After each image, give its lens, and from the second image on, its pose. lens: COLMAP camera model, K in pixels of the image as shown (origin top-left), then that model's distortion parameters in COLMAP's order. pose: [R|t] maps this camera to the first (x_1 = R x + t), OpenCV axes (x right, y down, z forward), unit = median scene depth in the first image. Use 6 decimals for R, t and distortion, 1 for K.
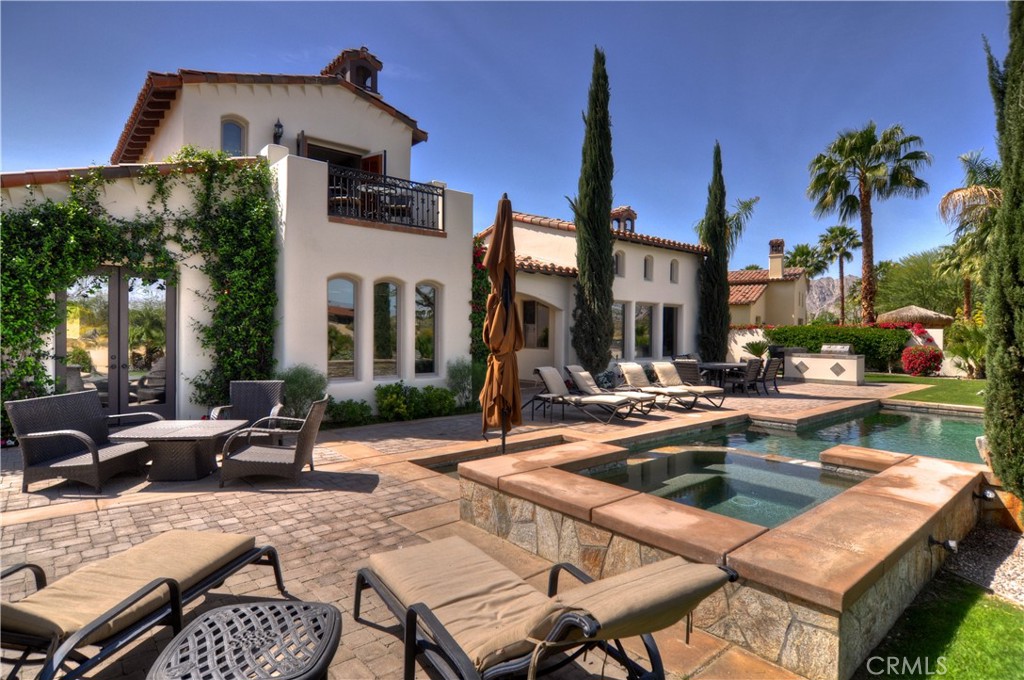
lens RADIAL K [[552.2, 0, 512.3], [0, 552.2, 338.4], [0, 0, 1]] dist [-0.013958, -0.000692]
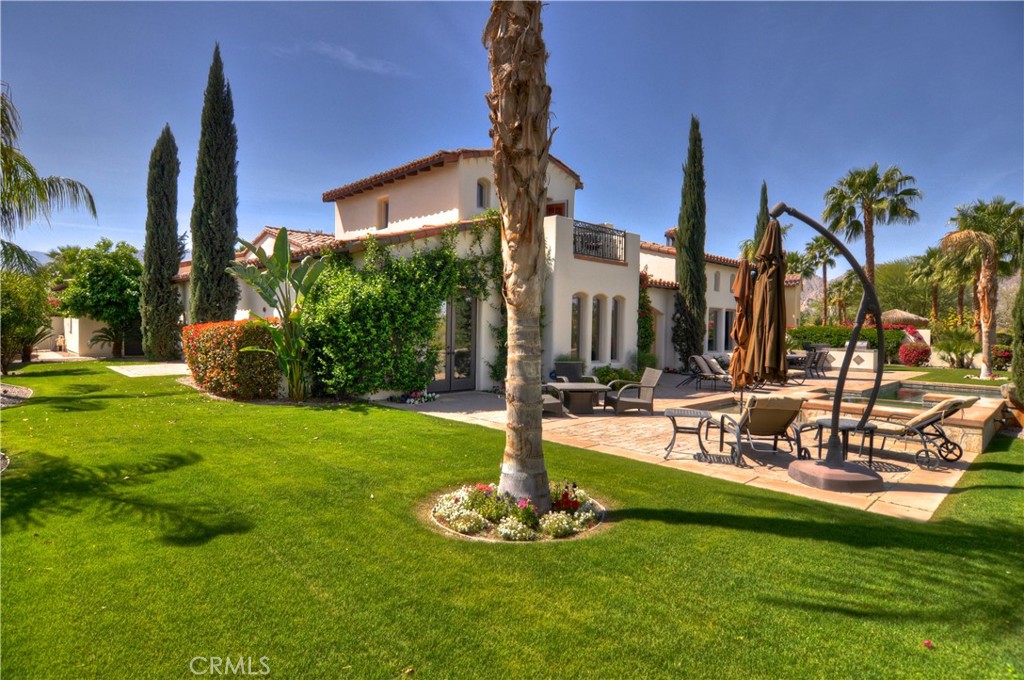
lens RADIAL K [[552.2, 0, 511.6], [0, 552.2, 339.8], [0, 0, 1]] dist [-0.013958, -0.000692]
pose [[0.998468, 0.006375, 0.054968, -0.285180], [-0.007023, 0.999908, 0.011609, -0.002128], [-0.054889, -0.011977, 0.998421, -0.246771]]
